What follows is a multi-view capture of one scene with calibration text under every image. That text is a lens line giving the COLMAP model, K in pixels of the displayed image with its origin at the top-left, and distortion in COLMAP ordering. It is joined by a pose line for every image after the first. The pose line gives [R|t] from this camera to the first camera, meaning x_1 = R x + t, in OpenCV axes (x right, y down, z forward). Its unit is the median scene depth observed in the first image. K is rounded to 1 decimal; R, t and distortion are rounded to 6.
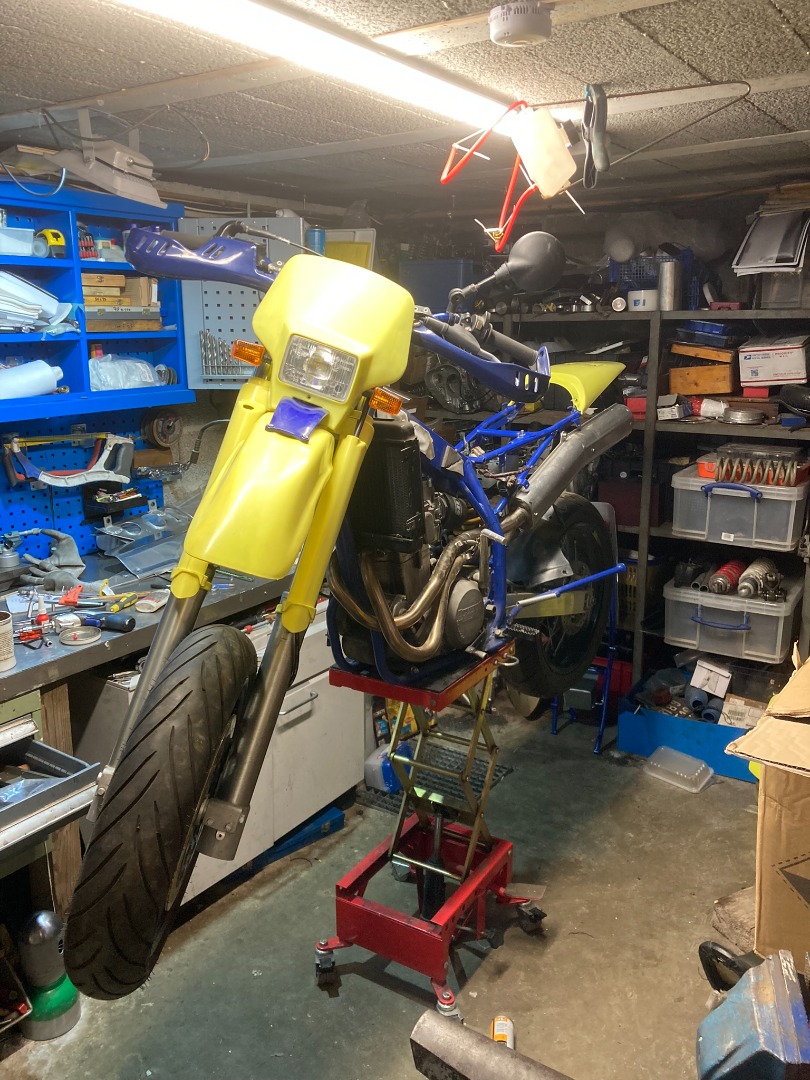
lens RADIAL K [[899.9, 0, 415.6], [0, 899.9, 528.3], [0, 0, 1]] dist [0.005849, 0.015454]
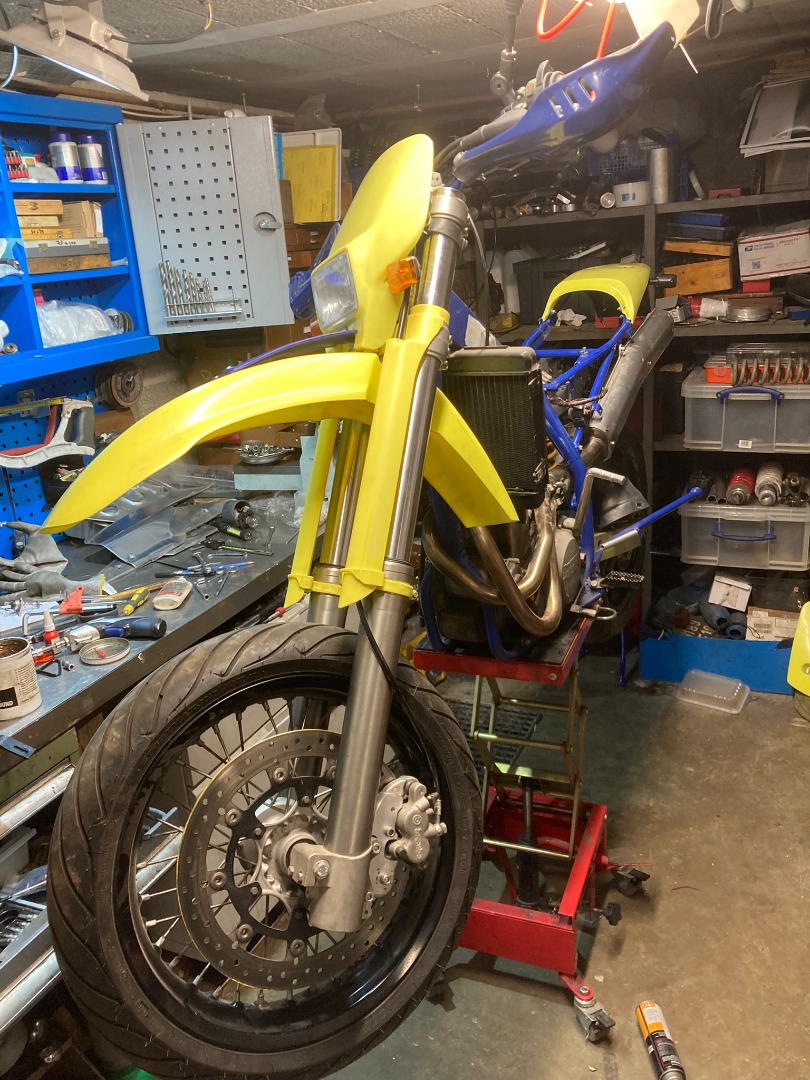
lens RADIAL K [[899.9, 0, 414.6], [0, 899.9, 529.5], [0, 0, 1]] dist [0.005849, 0.015454]
pose [[0.984237, -0.116076, 0.133431, -0.157230], [0.104785, 0.990526, 0.088757, -0.026456], [-0.142469, -0.073377, 0.987076, 0.135495]]
